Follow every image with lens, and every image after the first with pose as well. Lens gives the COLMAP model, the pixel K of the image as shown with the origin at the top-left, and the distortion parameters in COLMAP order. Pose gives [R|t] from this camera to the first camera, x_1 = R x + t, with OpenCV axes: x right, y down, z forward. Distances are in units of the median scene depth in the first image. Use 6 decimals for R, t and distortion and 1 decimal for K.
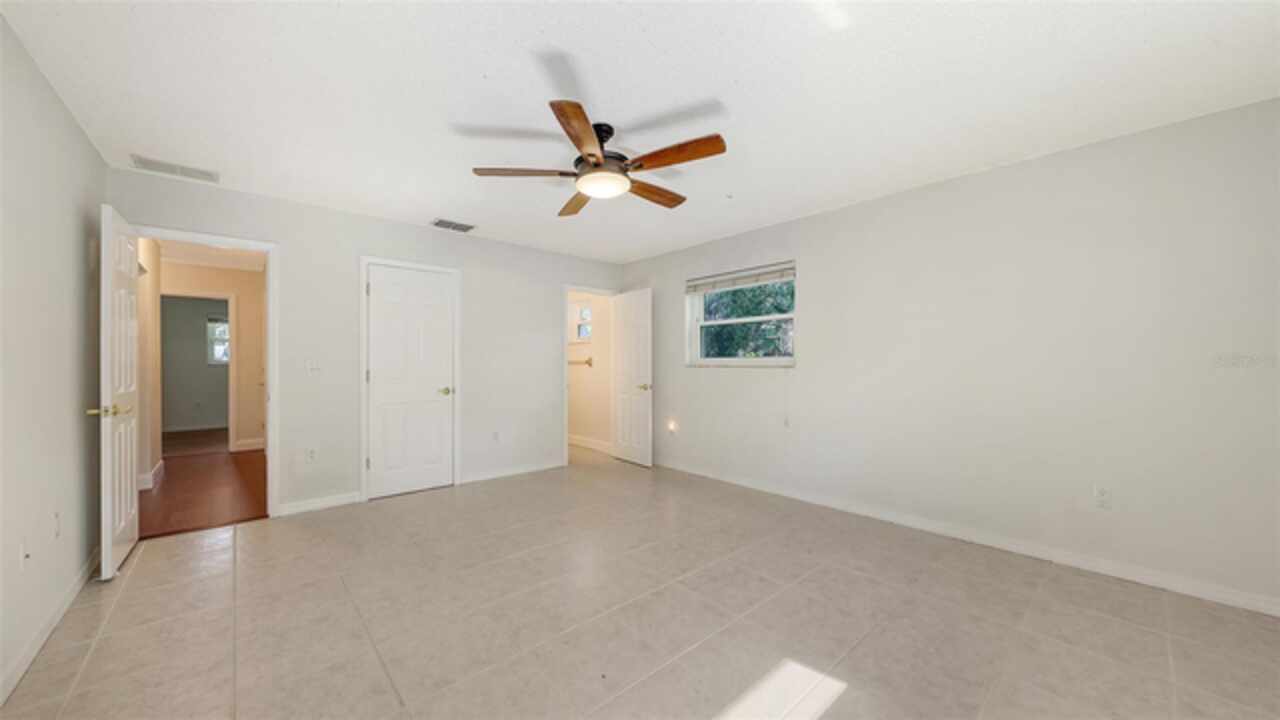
lens RADIAL K [[444.9, 0, 639.0], [0, 444.9, 354.5], [0, 0, 1]] dist [0.001100, 0.000054]
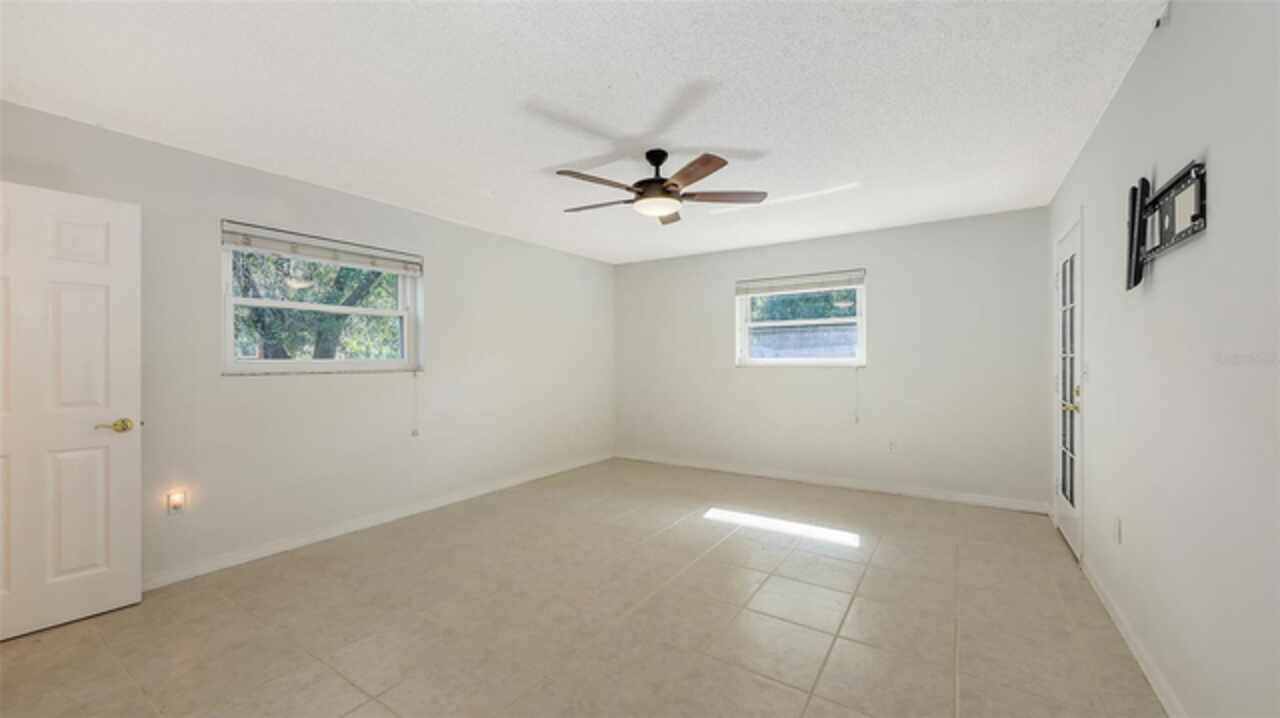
lens RADIAL K [[478.8, 0, 635.2], [0, 478.8, 360.9], [0, 0, 1]] dist [0.000082, -0.000036]
pose [[-0.235093, 0.004688, 0.971962, -0.600436], [-0.008138, 0.999944, -0.006791, 0.008343], [-0.971939, -0.009507, -0.235041, 0.660909]]
